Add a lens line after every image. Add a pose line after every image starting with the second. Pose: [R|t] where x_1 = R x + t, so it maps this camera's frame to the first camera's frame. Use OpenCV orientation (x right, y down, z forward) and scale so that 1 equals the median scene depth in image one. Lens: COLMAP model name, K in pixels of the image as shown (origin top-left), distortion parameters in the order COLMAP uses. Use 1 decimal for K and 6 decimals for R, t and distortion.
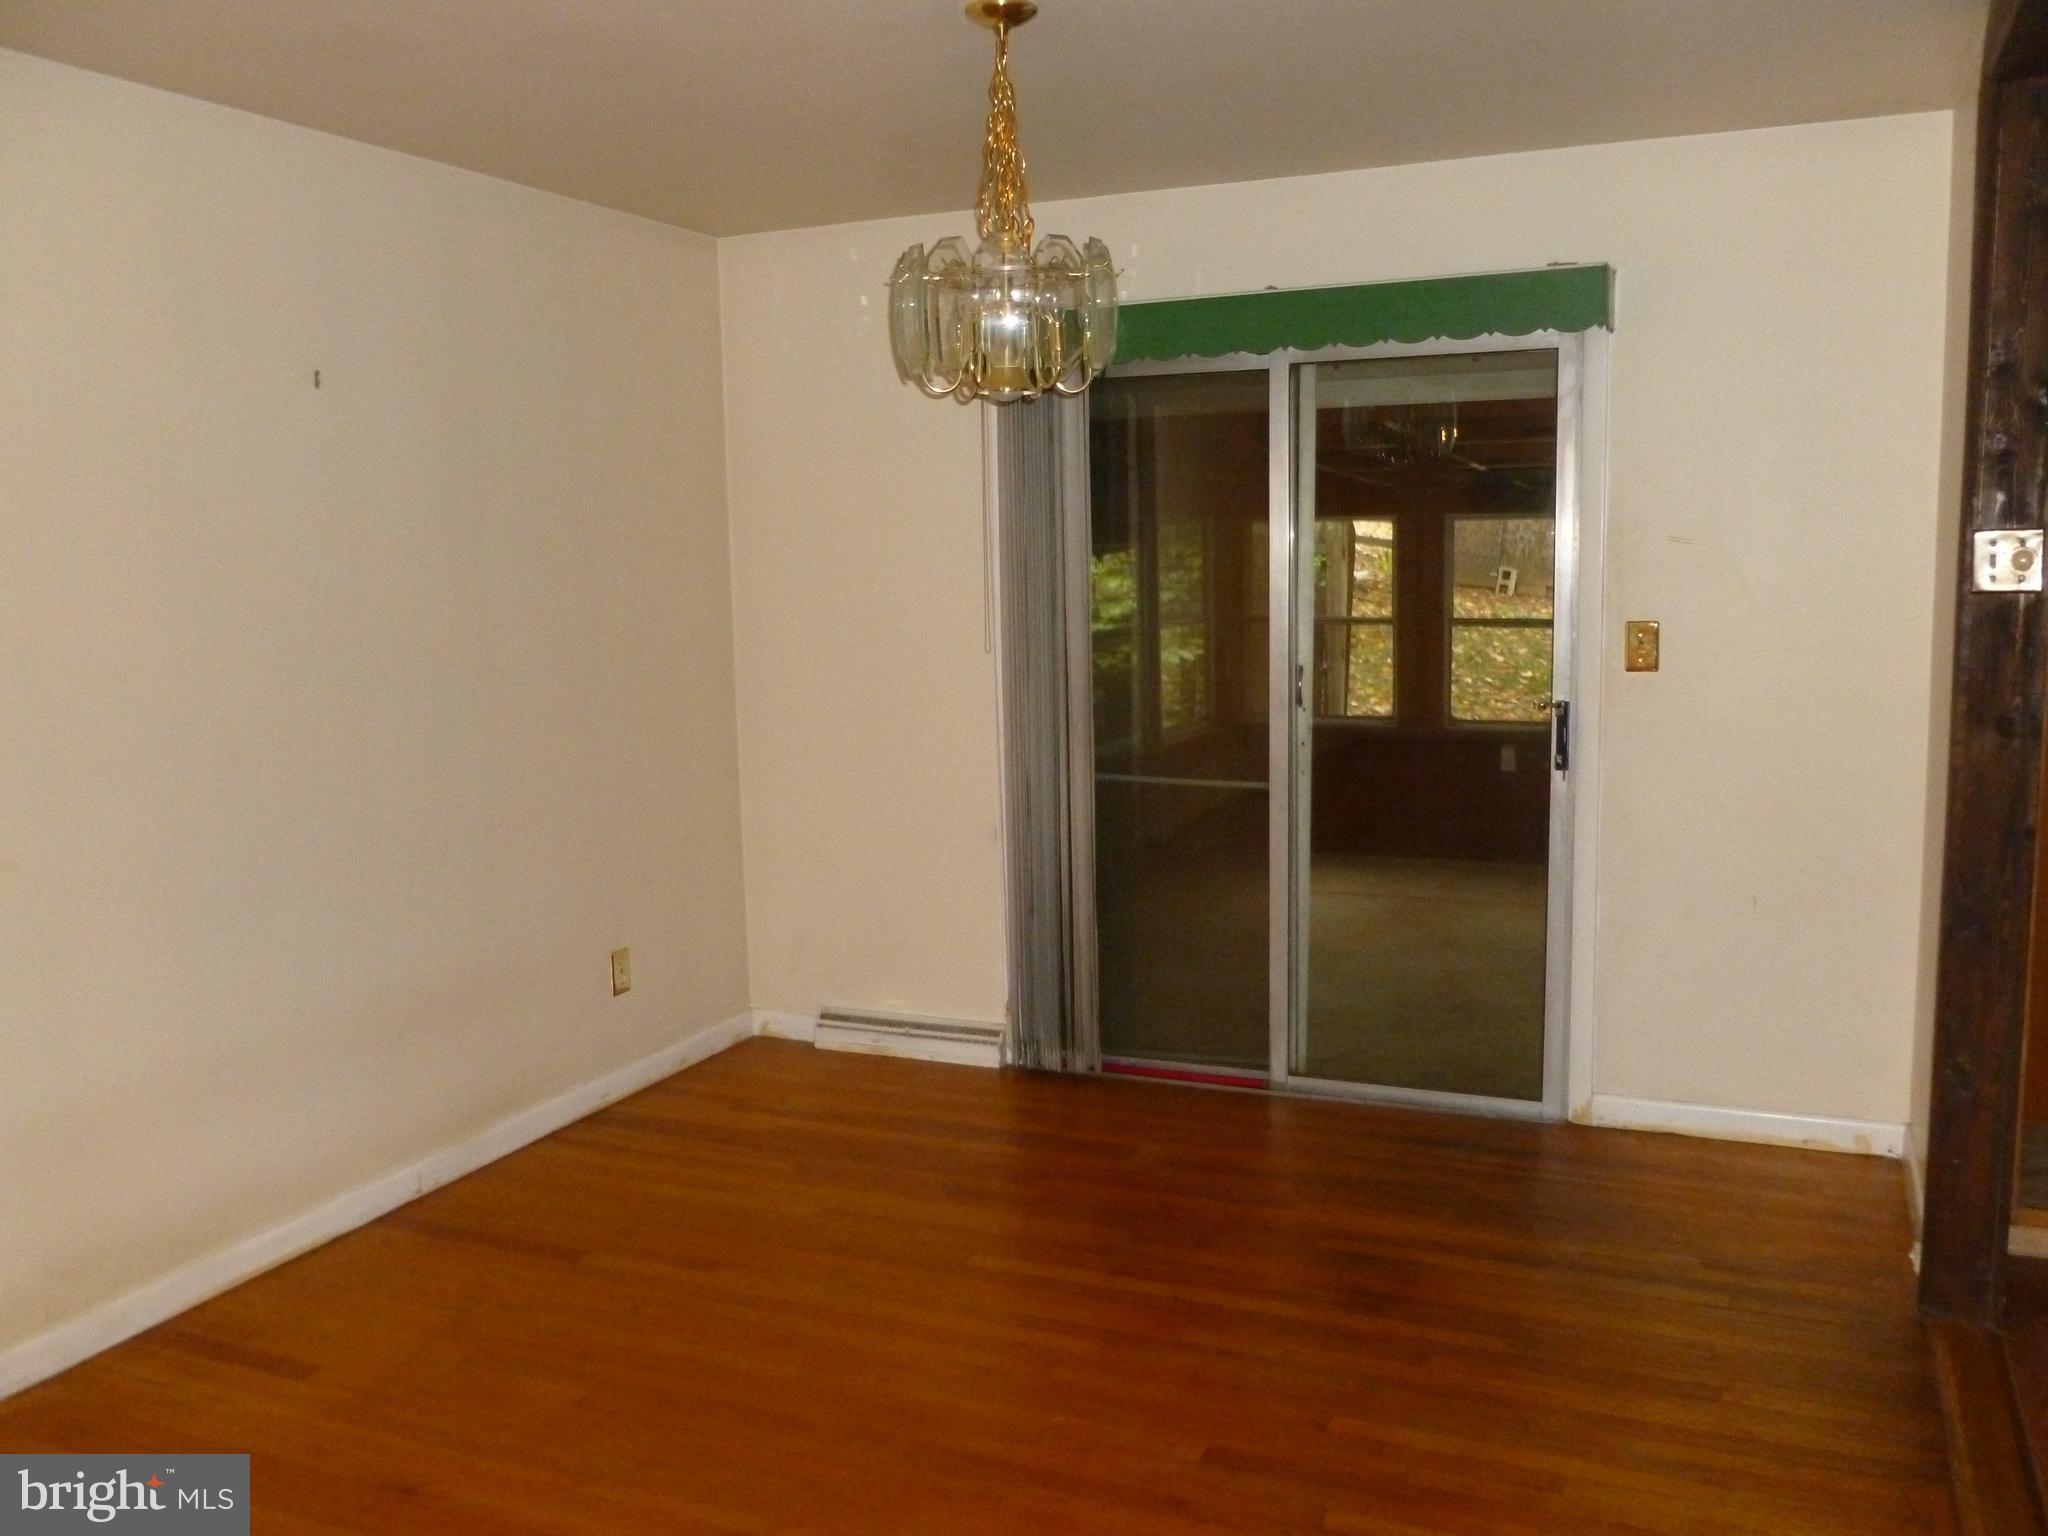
lens RADIAL K [[1746.2, 0, 1027.1], [0, 1746.2, 772.9], [0, 0, 1]] dist [-0.024331, -0.013886]
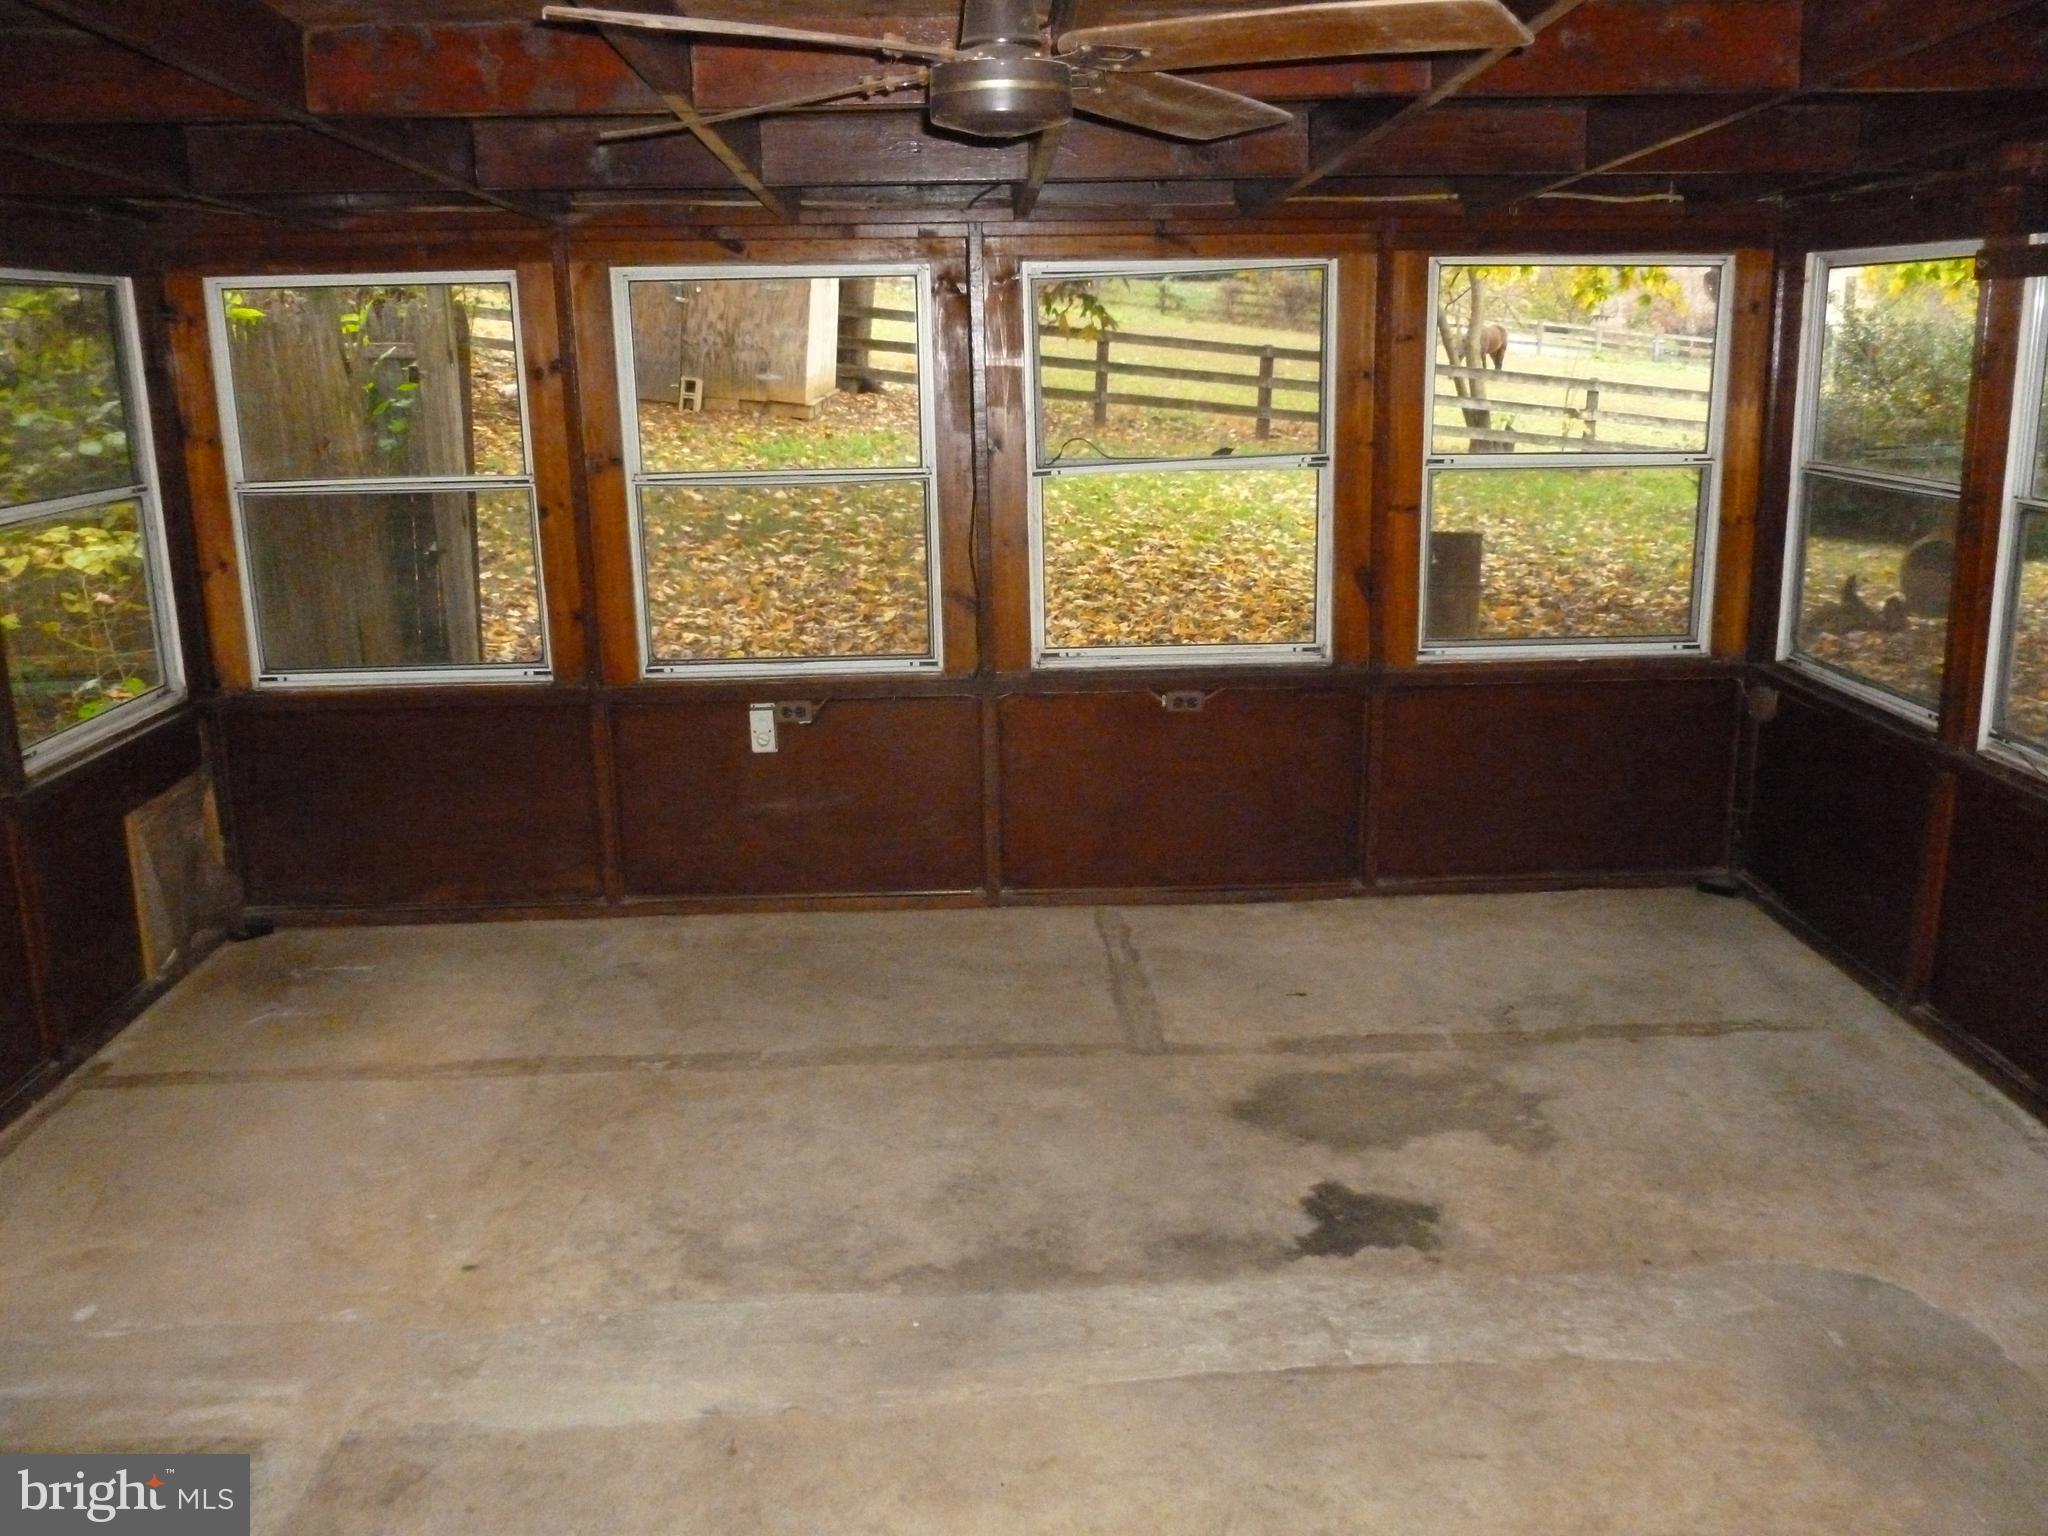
lens RADIAL K [[1746.2, 0, 1031.1], [0, 1746.2, 767.4], [0, 0, 1]] dist [-0.024331, -0.013886]
pose [[0.894606, -0.112417, 0.432484, 0.090272], [0.068106, 0.990833, 0.116673, -0.042269], [-0.441635, -0.074921, 0.894061, 0.374978]]
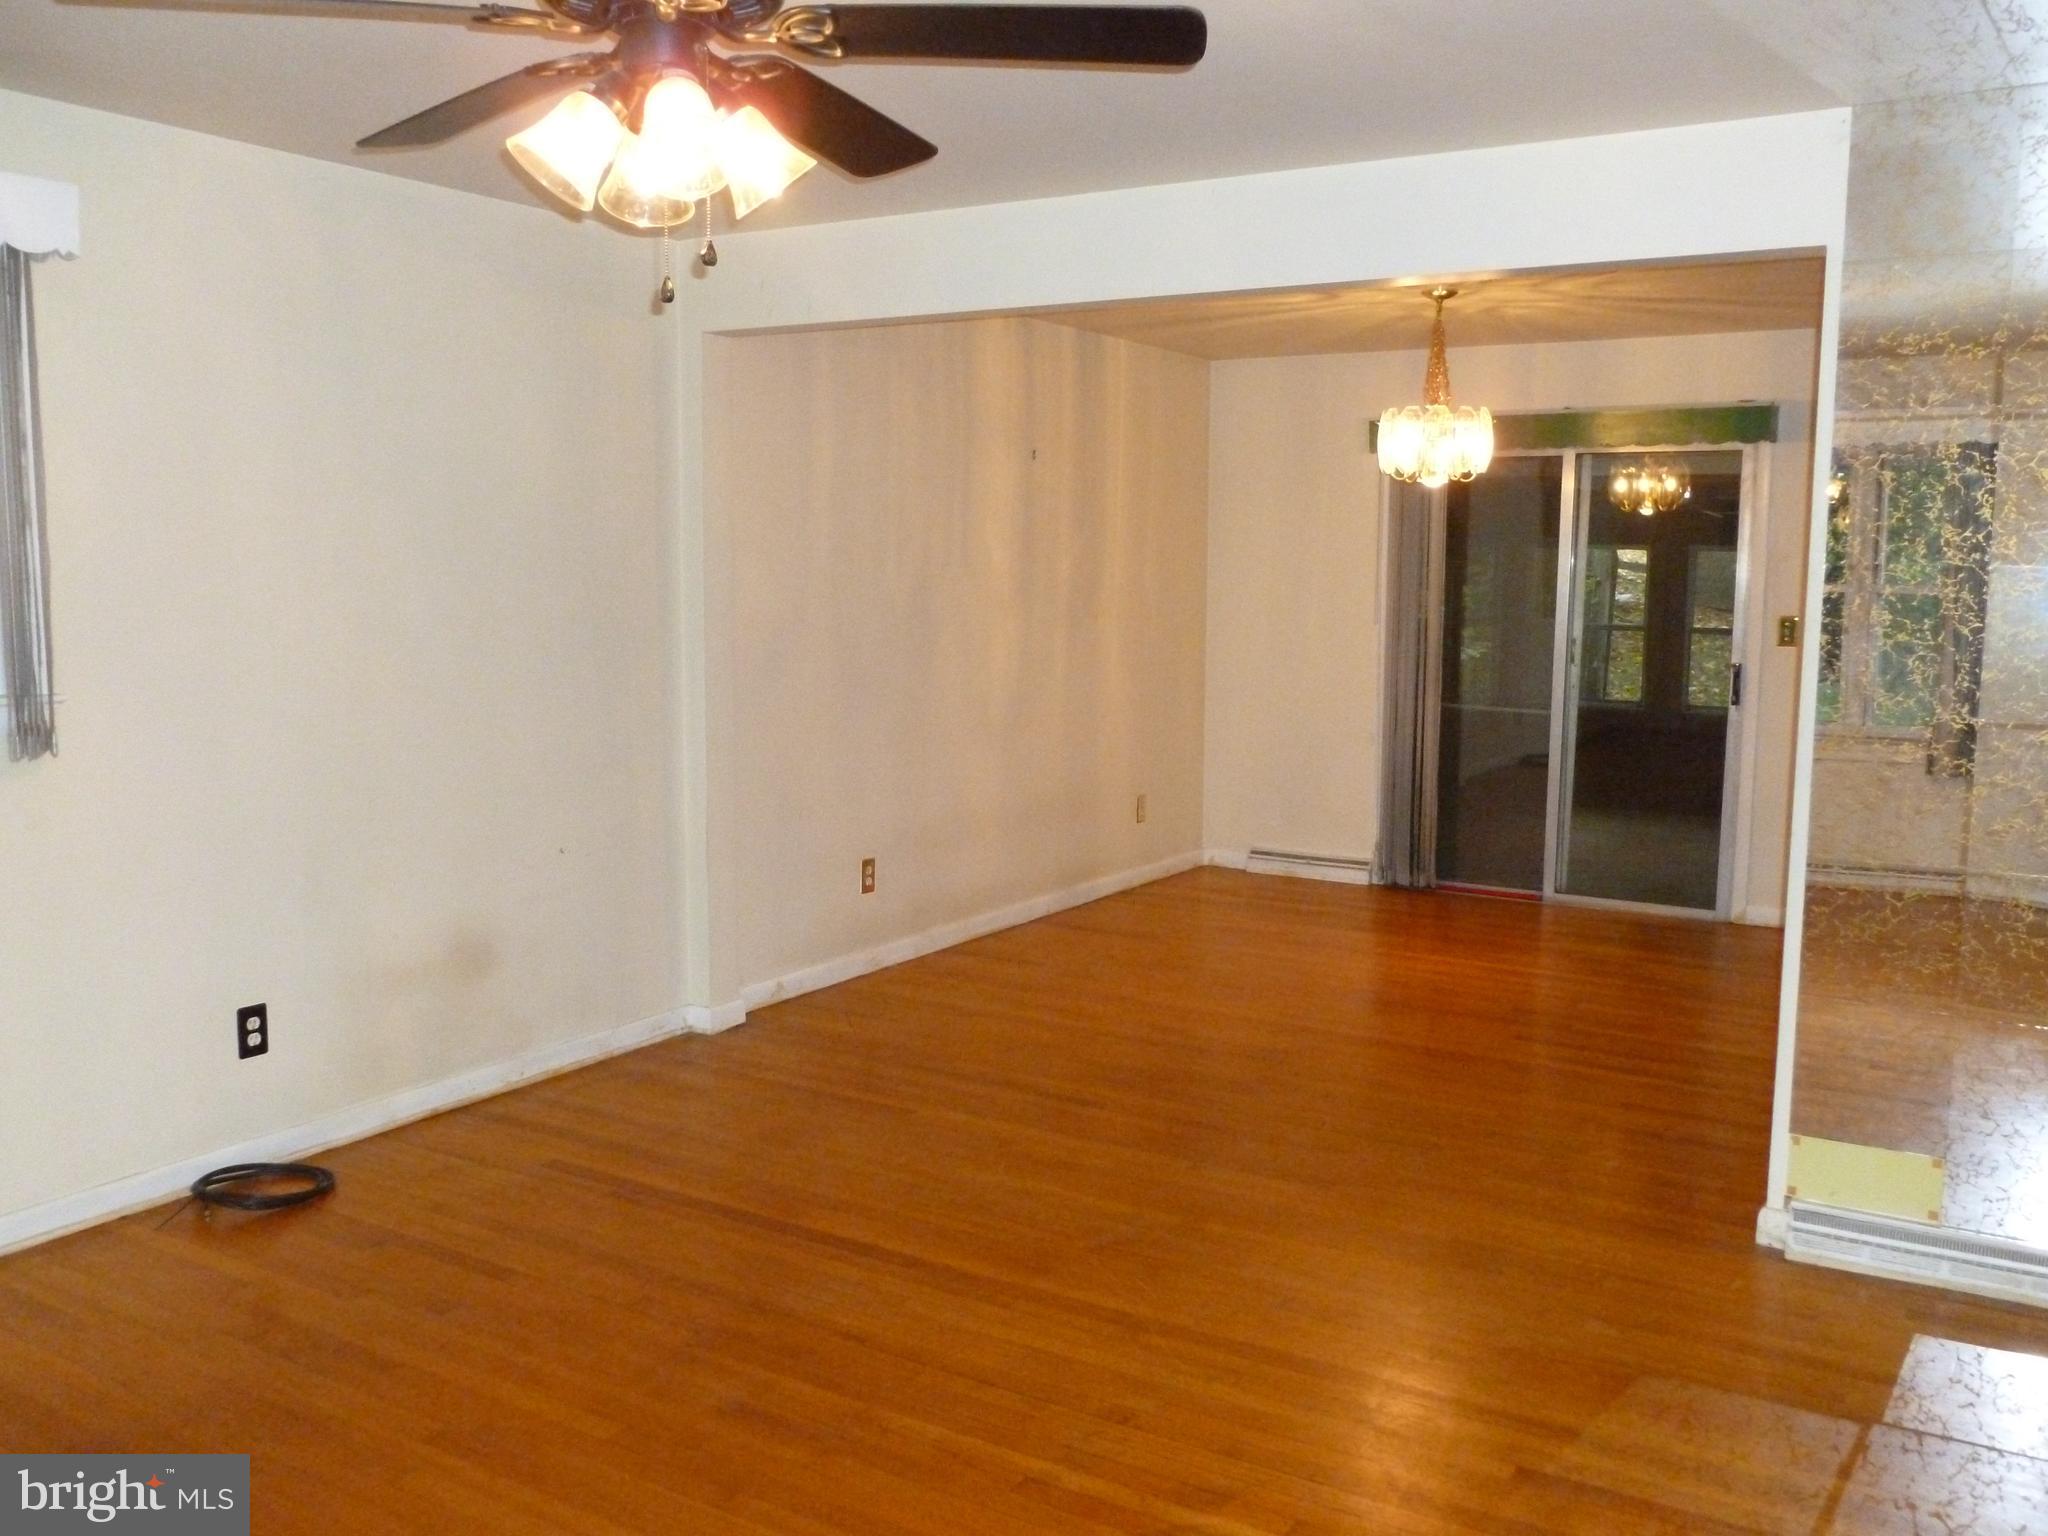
lens RADIAL K [[1746.2, 0, 1032.7], [0, 1746.2, 772.3], [0, 0, 1]] dist [-0.024331, -0.013886]
pose [[0.989424, 0.047040, -0.137215, -0.099267], [-0.048235, 0.998821, -0.005398, 0.084213], [0.136799, 0.011960, 0.990527, -0.586283]]
